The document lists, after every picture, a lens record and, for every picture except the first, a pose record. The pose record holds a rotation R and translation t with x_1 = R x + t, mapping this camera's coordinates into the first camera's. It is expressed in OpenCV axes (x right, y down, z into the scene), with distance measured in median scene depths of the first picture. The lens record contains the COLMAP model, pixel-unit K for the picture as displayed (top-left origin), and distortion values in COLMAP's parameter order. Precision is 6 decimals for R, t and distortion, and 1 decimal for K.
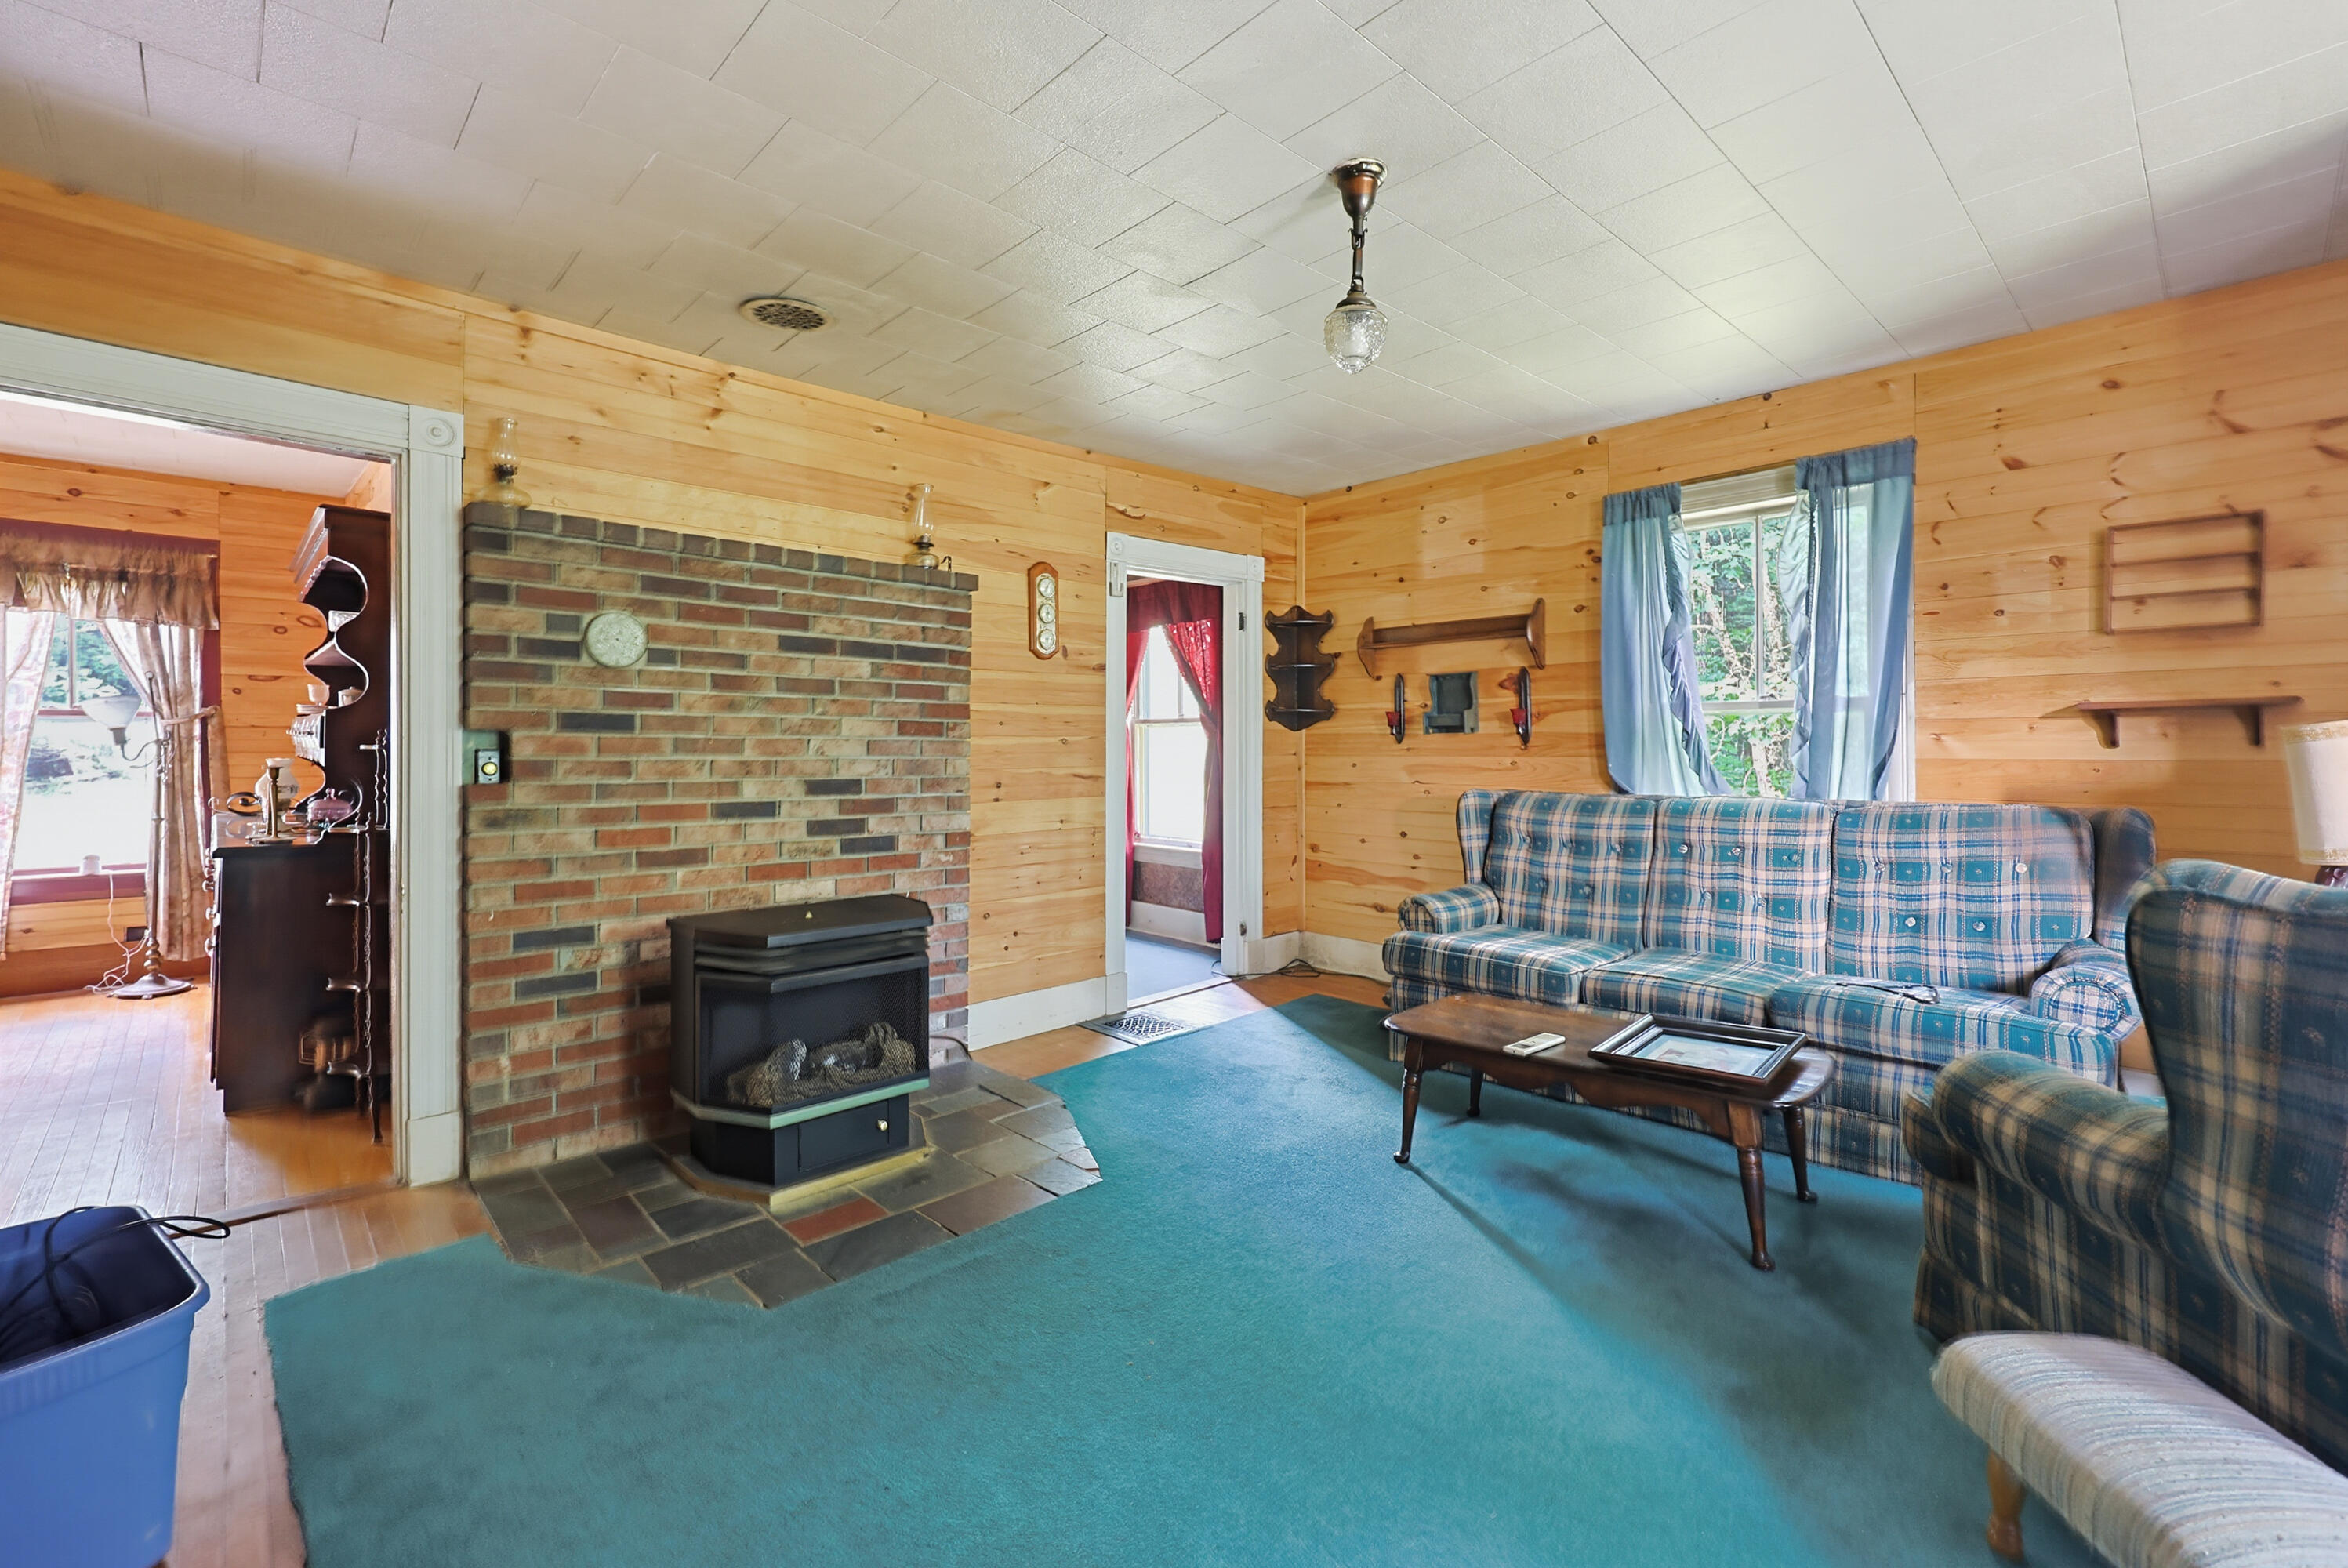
lens RADIAL K [[1024.6, 0, 1175.4], [0, 1024.6, 764.3], [0, 0, 1]] dist [-0.002073, -0.000280]
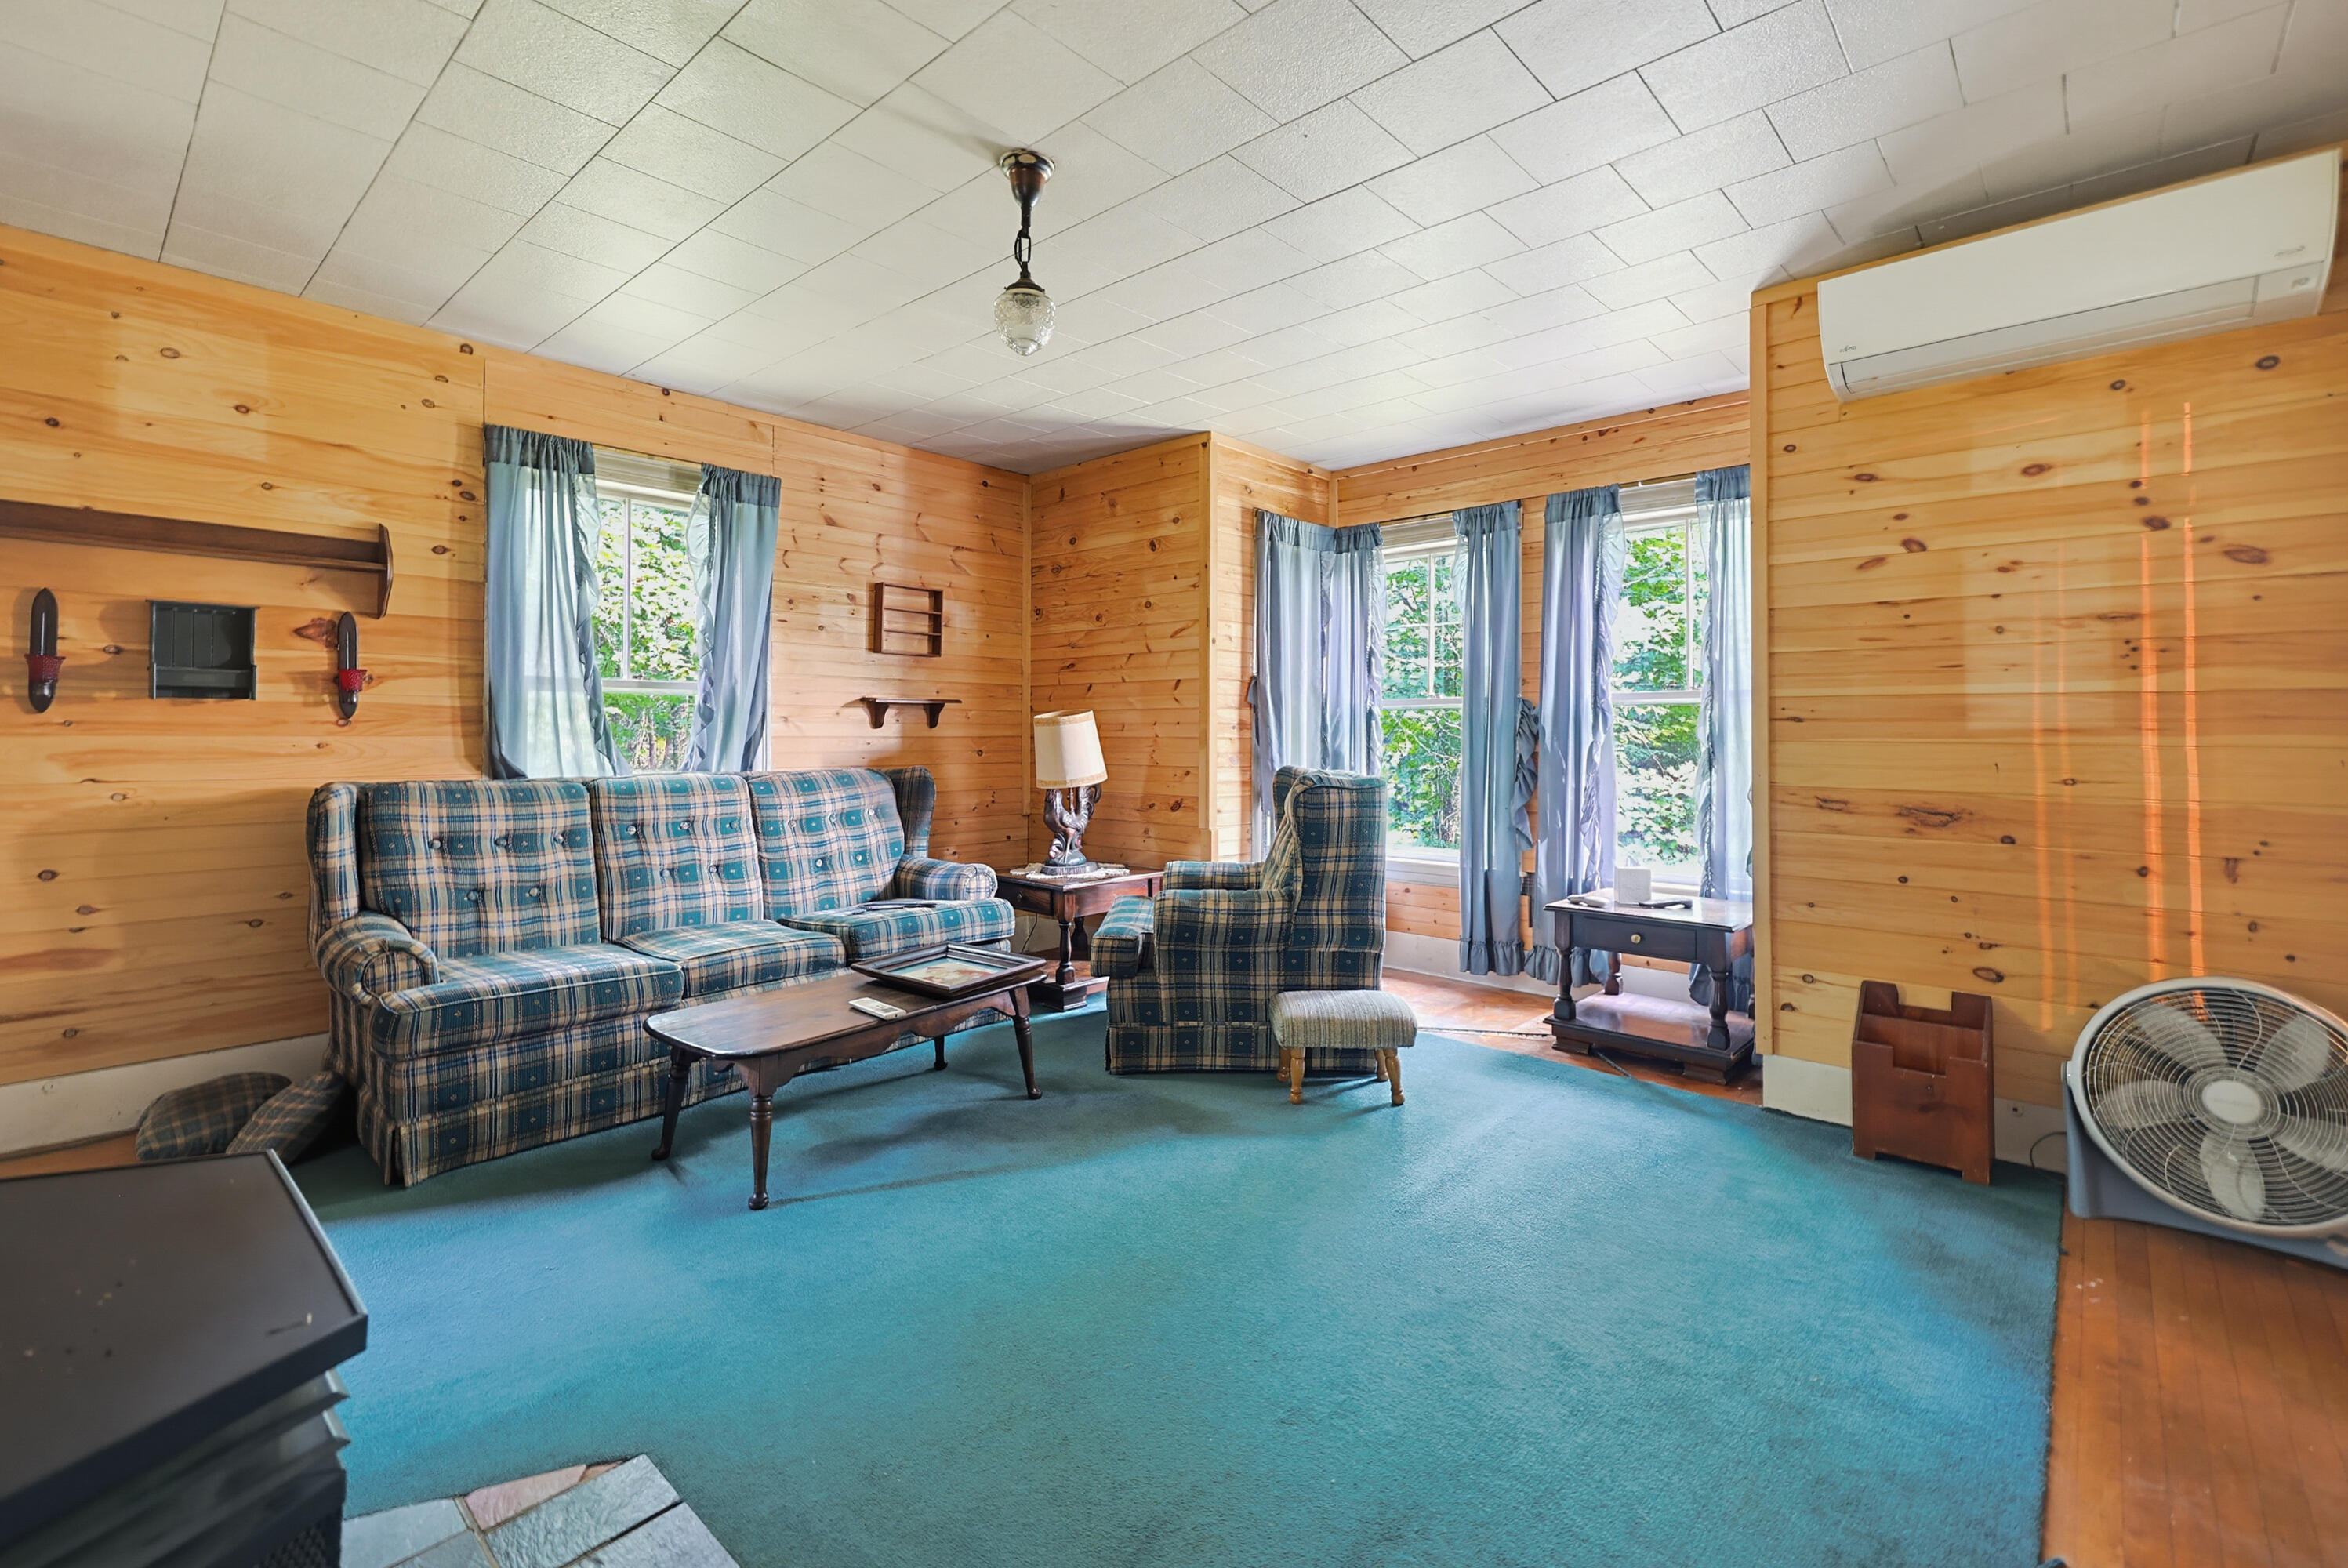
lens RADIAL K [[1024.6, 0, 1194.9], [0, 1024.6, 735.3], [0, 0, 1]] dist [-0.002073, -0.000280]
pose [[-0.094674, -0.000463, 0.995508, -0.524268], [0.012018, 0.999926, 0.001608, -0.001997], [-0.995436, 0.012116, -0.094661, 0.566088]]
